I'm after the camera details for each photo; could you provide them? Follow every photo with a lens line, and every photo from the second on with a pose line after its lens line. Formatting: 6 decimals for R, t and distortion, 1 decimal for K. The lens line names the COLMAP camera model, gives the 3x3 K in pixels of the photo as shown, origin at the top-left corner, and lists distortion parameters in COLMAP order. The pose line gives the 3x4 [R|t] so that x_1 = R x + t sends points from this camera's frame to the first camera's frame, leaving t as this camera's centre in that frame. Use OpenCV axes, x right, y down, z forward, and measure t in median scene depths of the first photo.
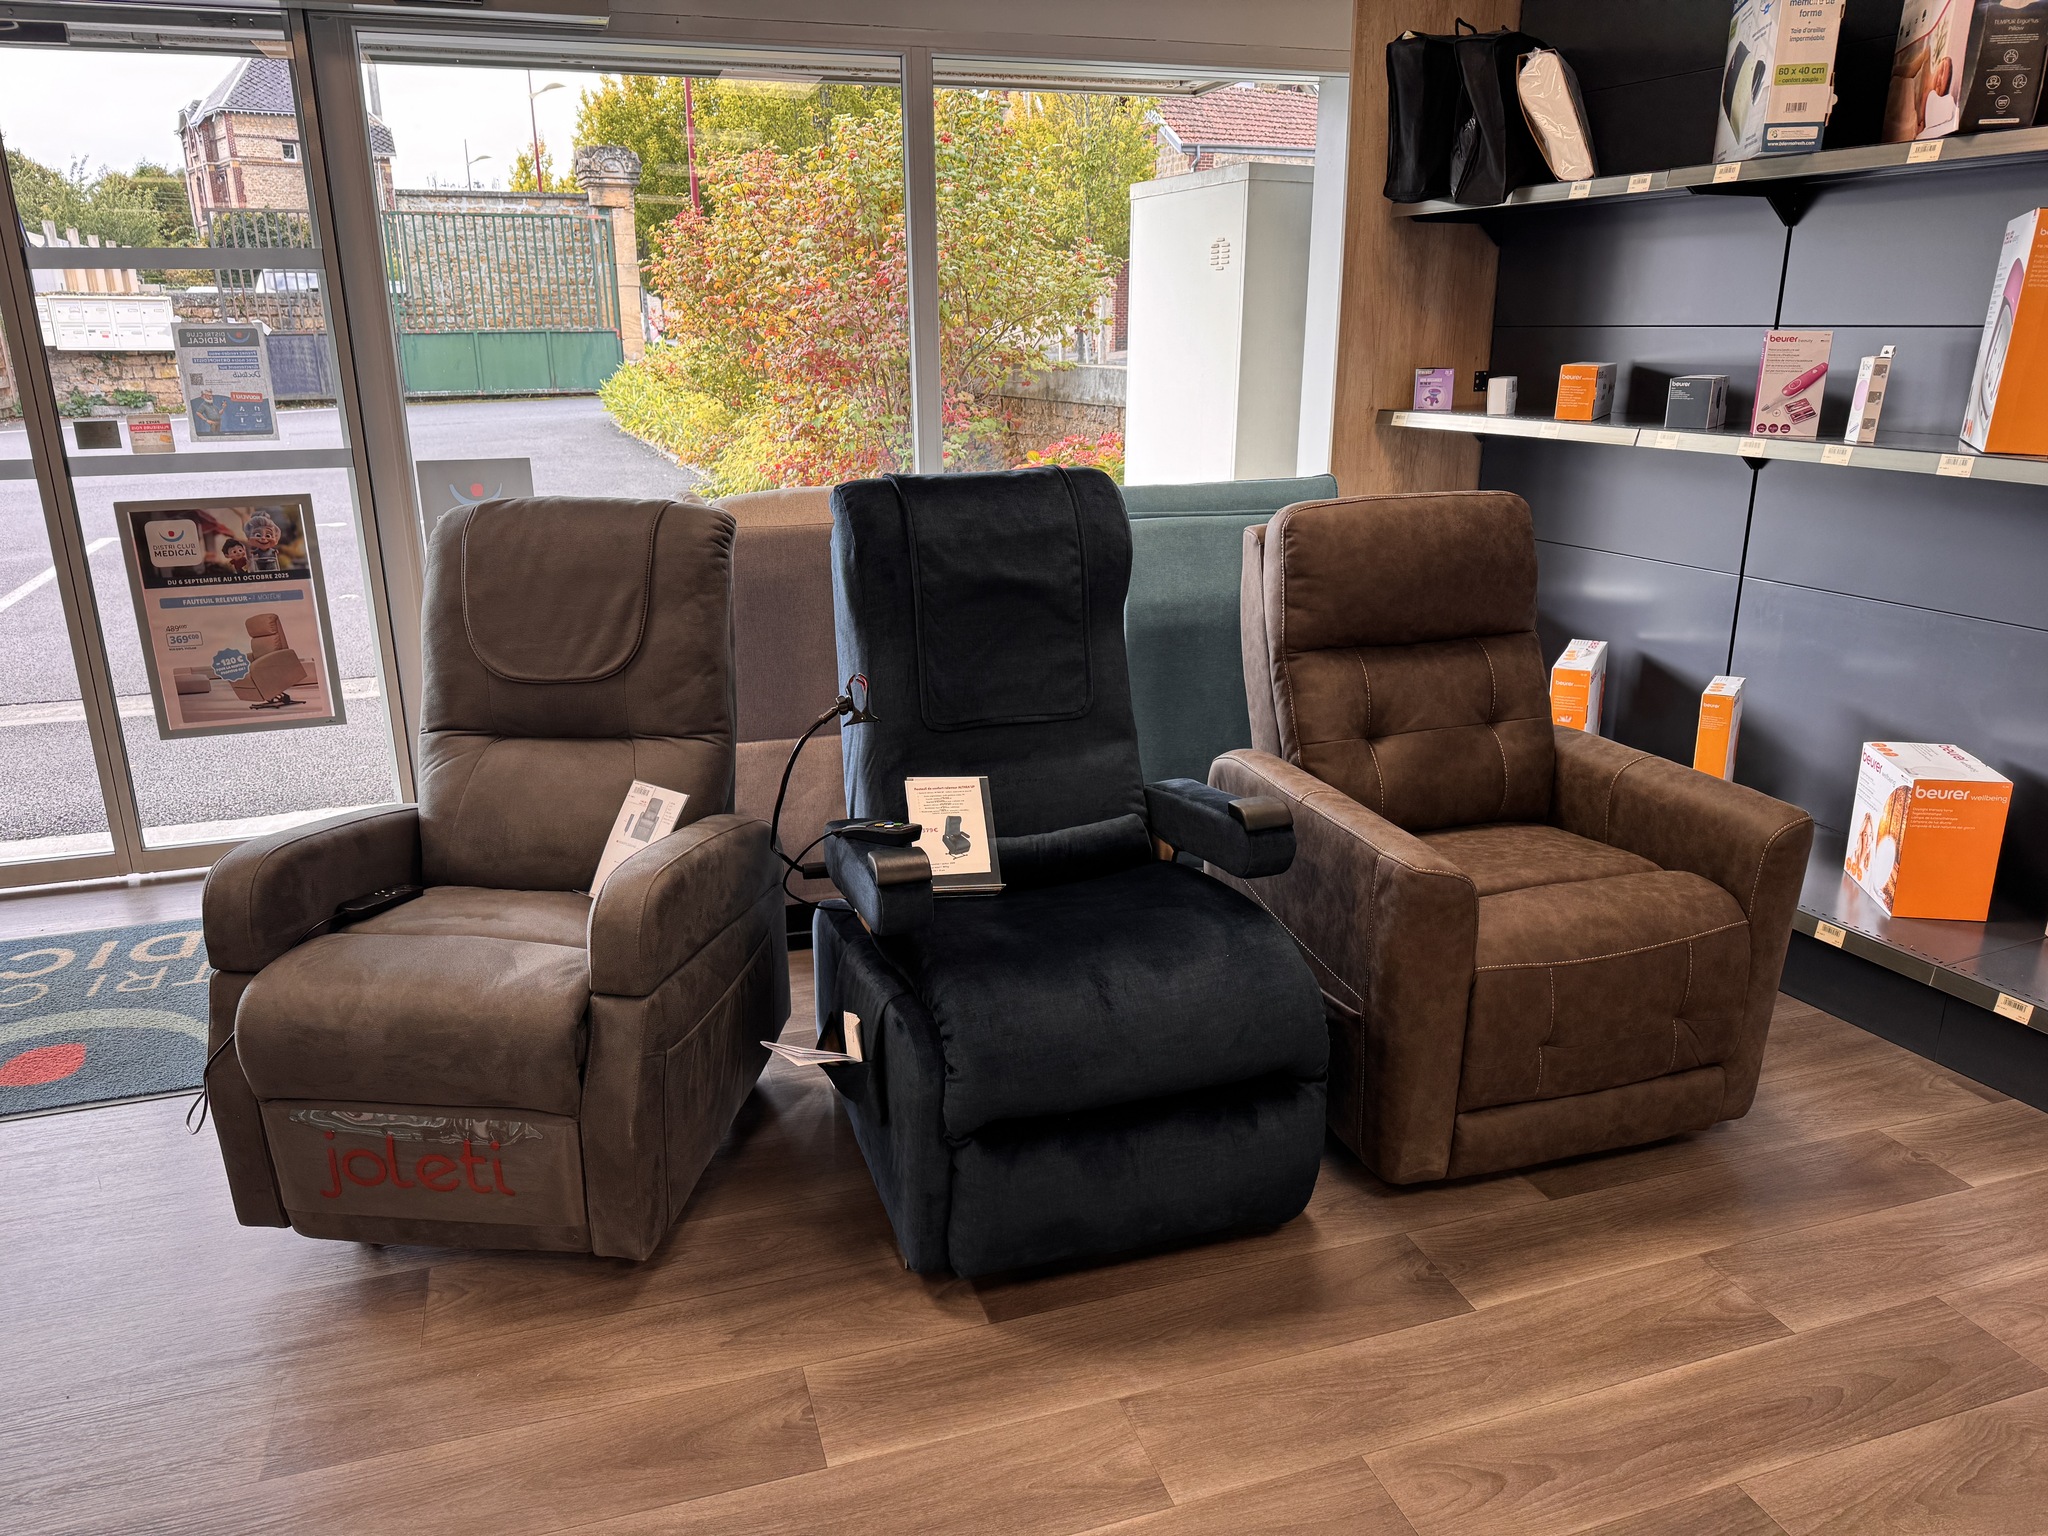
lens RADIAL K [[1442.0, 0, 1009.7], [0, 1442.0, 768.6], [0, 0, 1]] dist [0.054014, -0.060277]
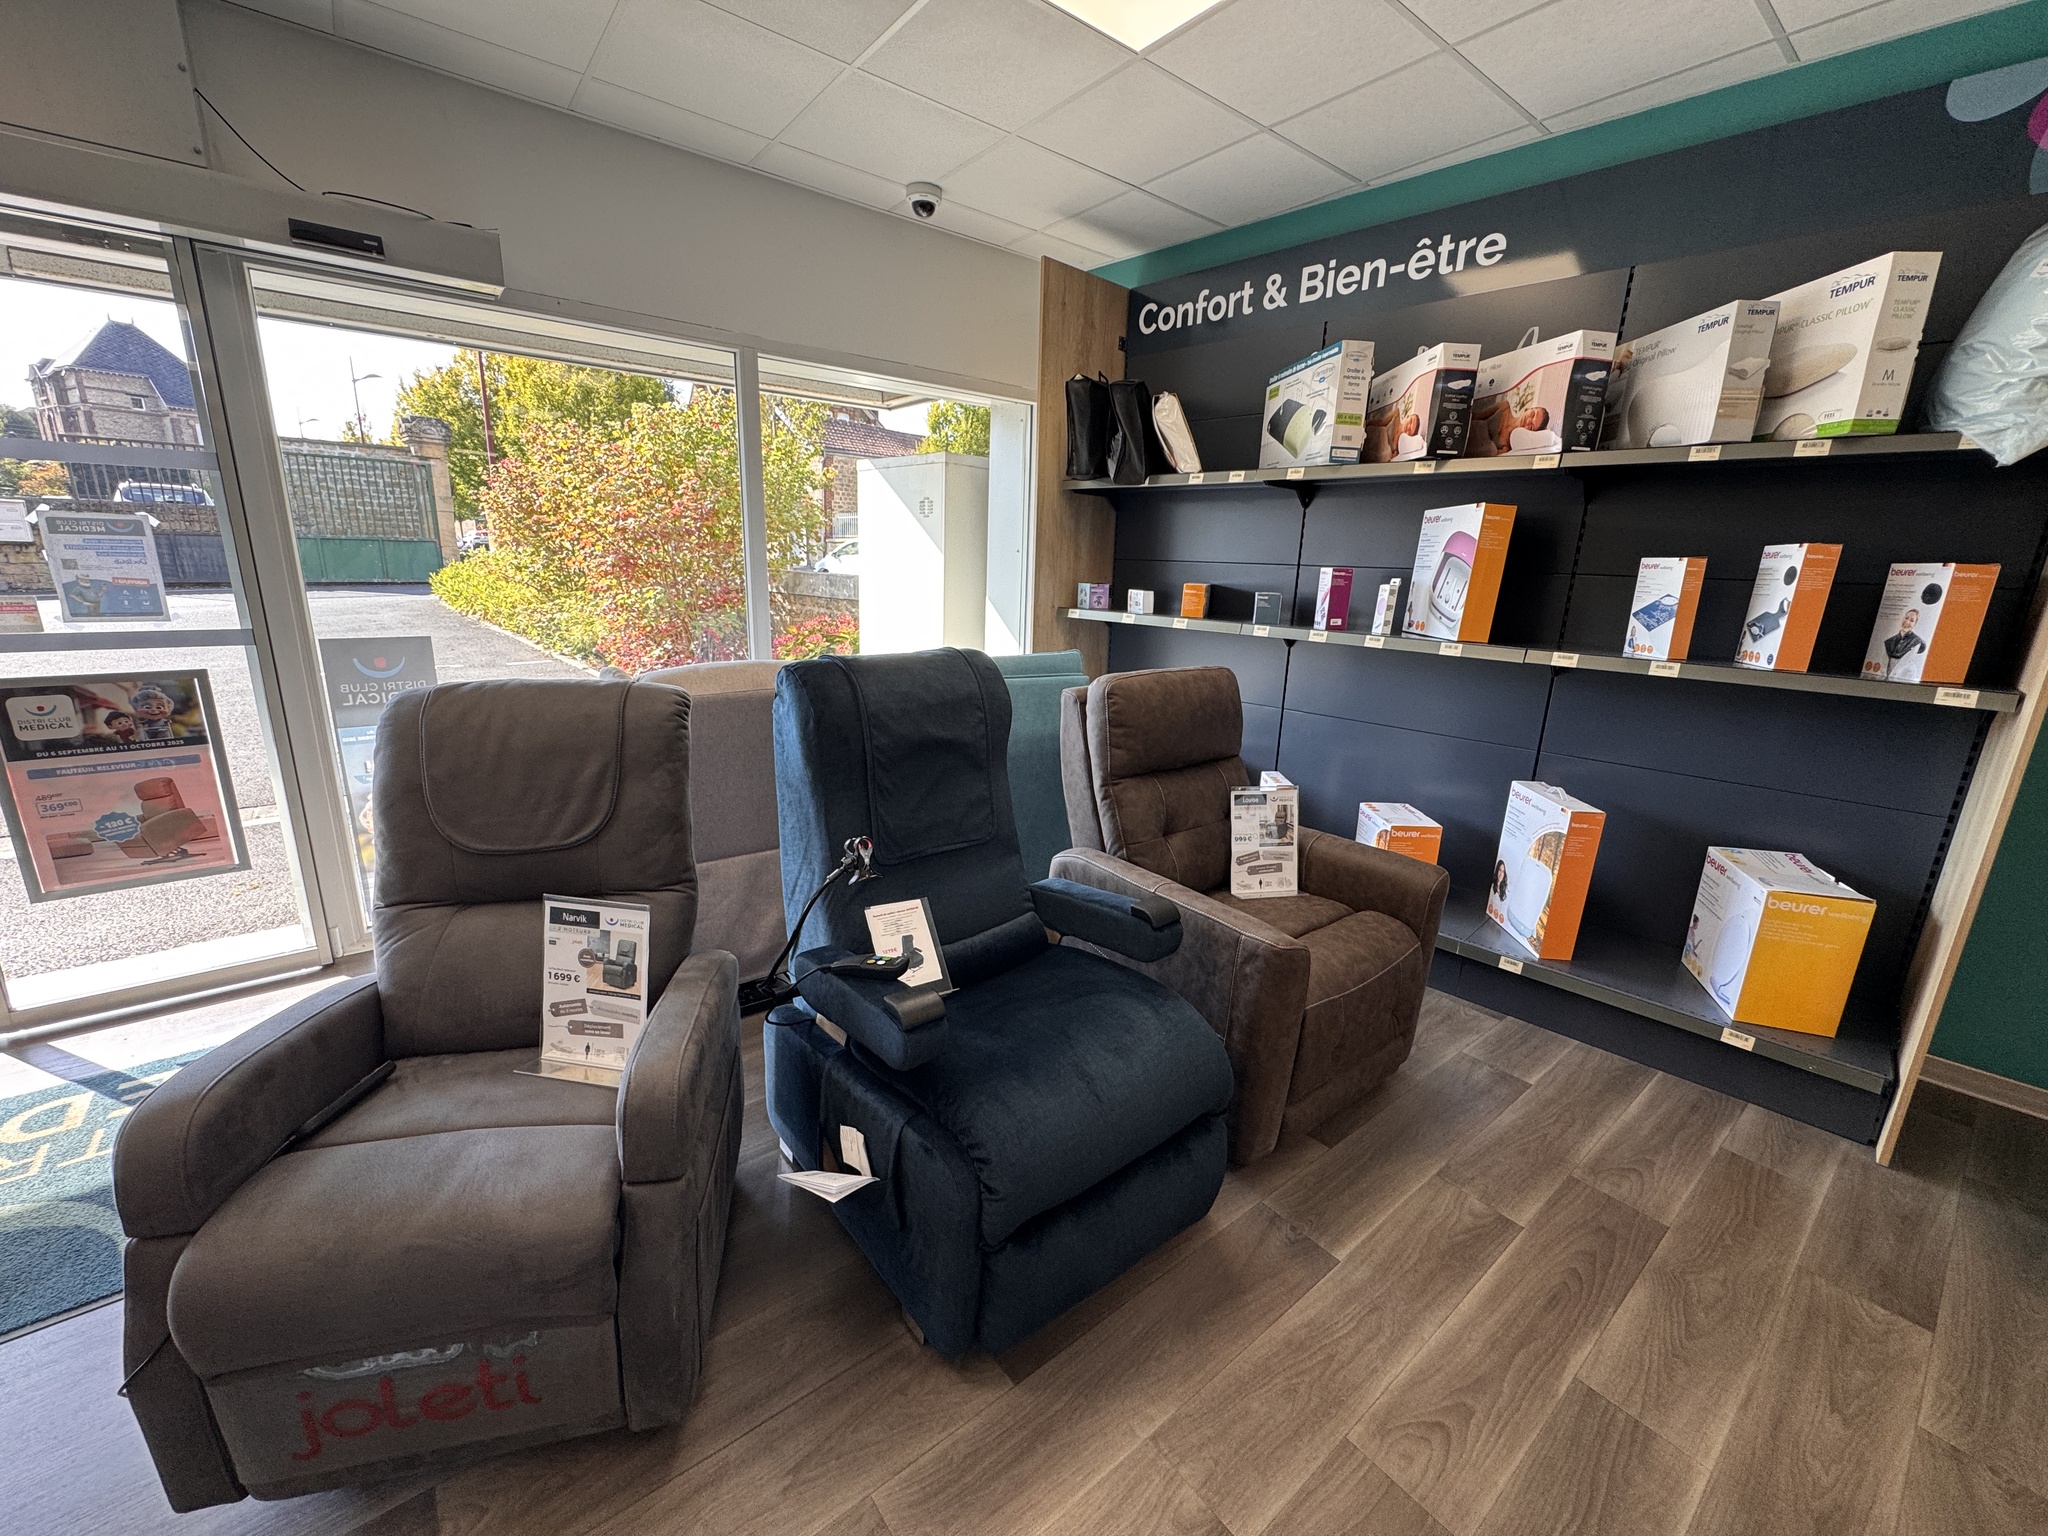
lens RADIAL K [[823.0, 0, 1021.2], [0, 823.0, 765.9], [0, 0, 1]] dist [-0.006558, 0.002269]
pose [[0.935030, -0.050904, 0.350896, -0.165395], [0.066515, 0.997254, -0.032569, -0.071932], [-0.348275, 0.053793, 0.935848, 0.273364]]
